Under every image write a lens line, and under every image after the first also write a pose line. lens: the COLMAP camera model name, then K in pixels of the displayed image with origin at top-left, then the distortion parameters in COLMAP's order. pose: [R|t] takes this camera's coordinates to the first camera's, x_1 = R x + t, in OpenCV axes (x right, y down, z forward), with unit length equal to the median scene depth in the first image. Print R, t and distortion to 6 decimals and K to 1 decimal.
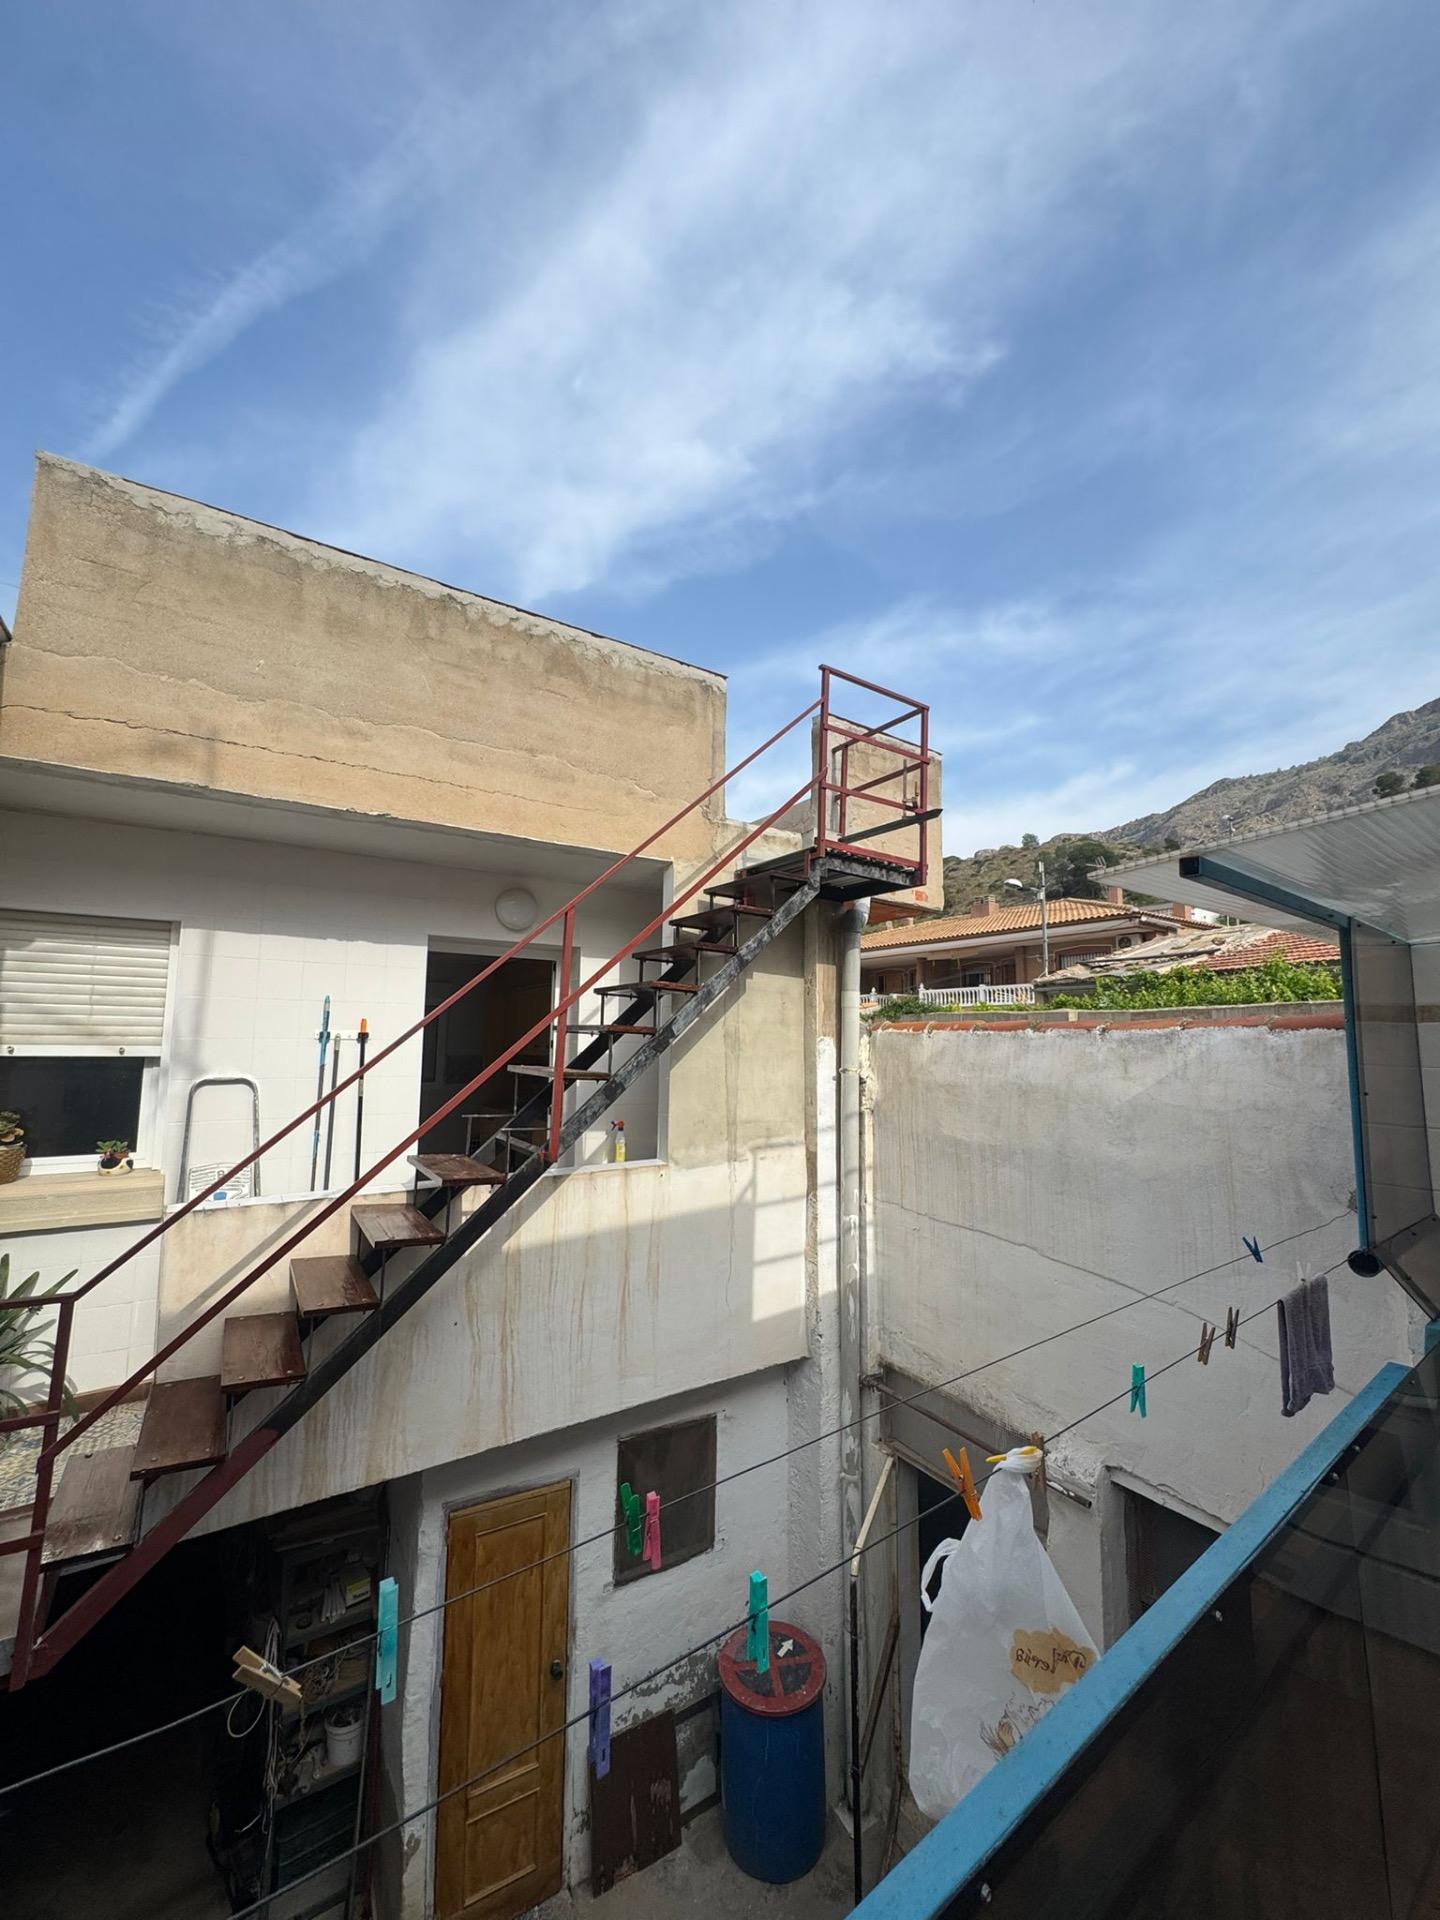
lens RADIAL K [[754.7, 0, 717.0], [0, 754.7, 962.6], [0, 0, 1]] dist [-0.001928, 0.000001]
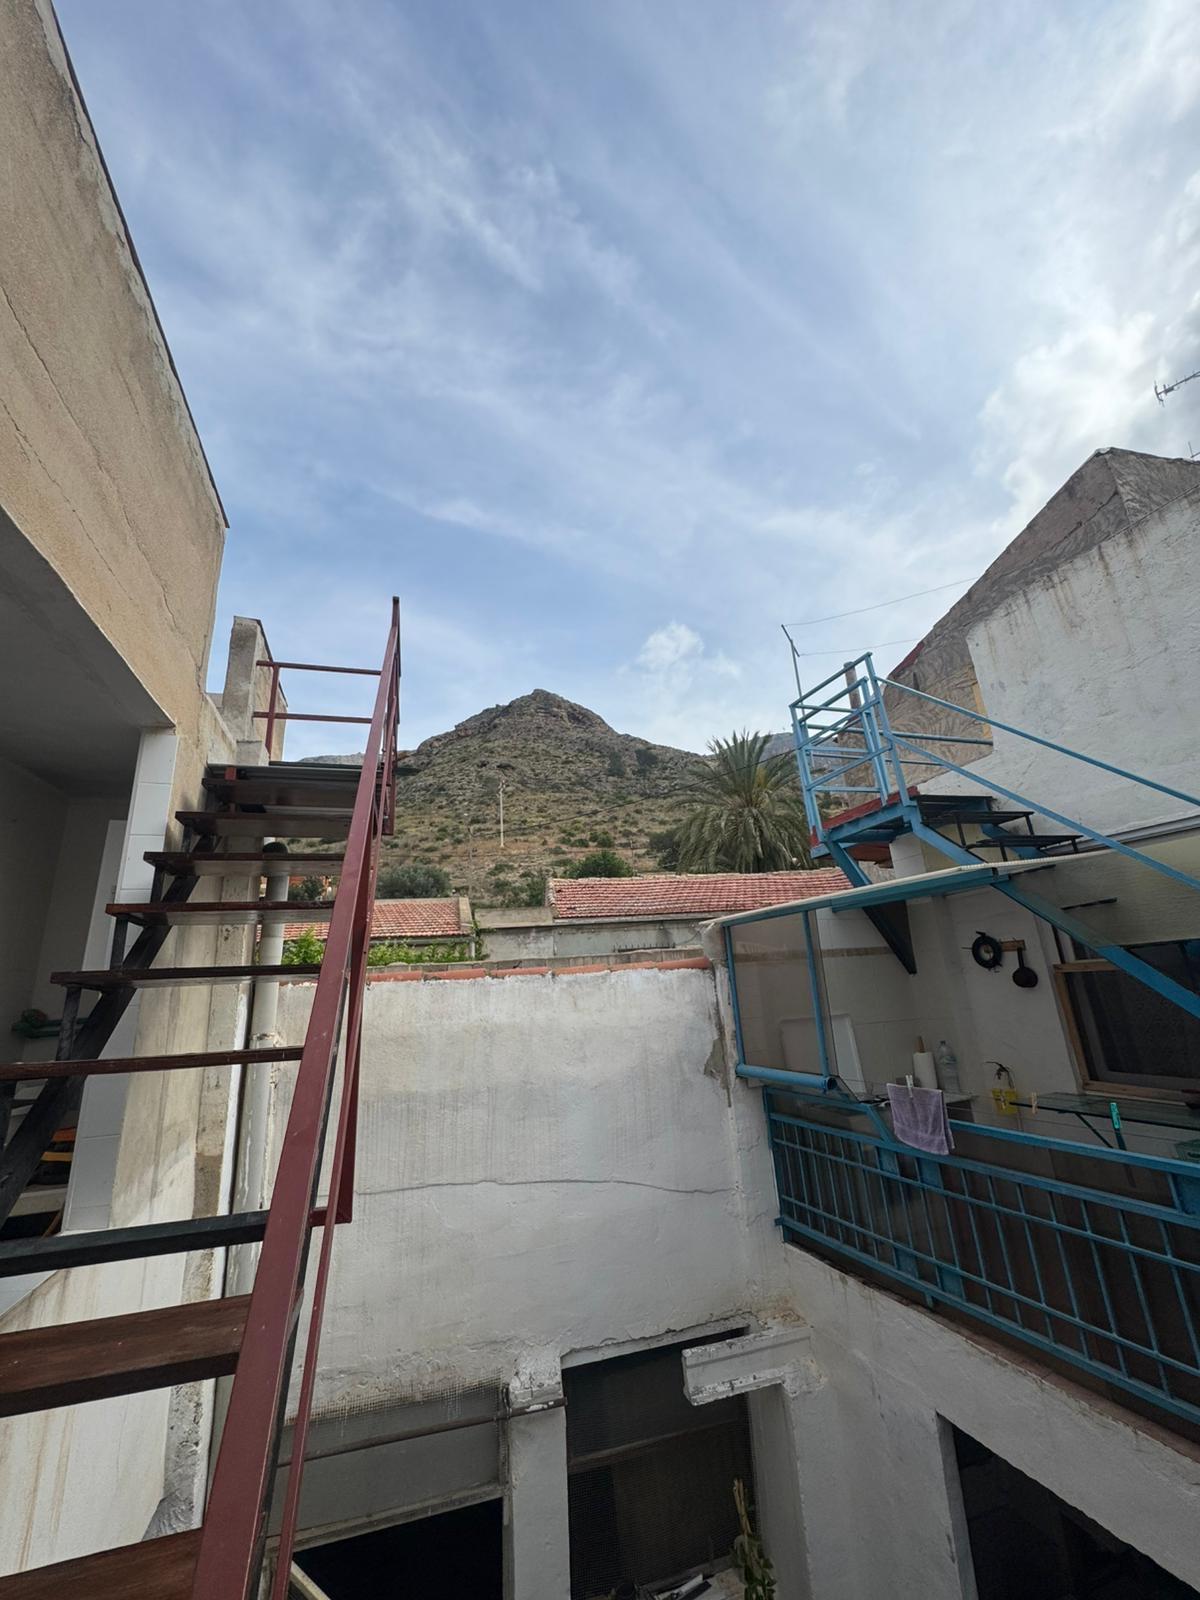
lens RADIAL K [[628.9, 0, 599.8], [0, 628.9, 796.3], [0, 0, 1]] dist [-0.001928, 0.000001]
pose [[0.293029, 0.251217, 0.922510, -0.575689], [-0.046335, 0.967461, -0.248740, 0.059460], [-0.954980, 0.030143, 0.295135, 0.609908]]
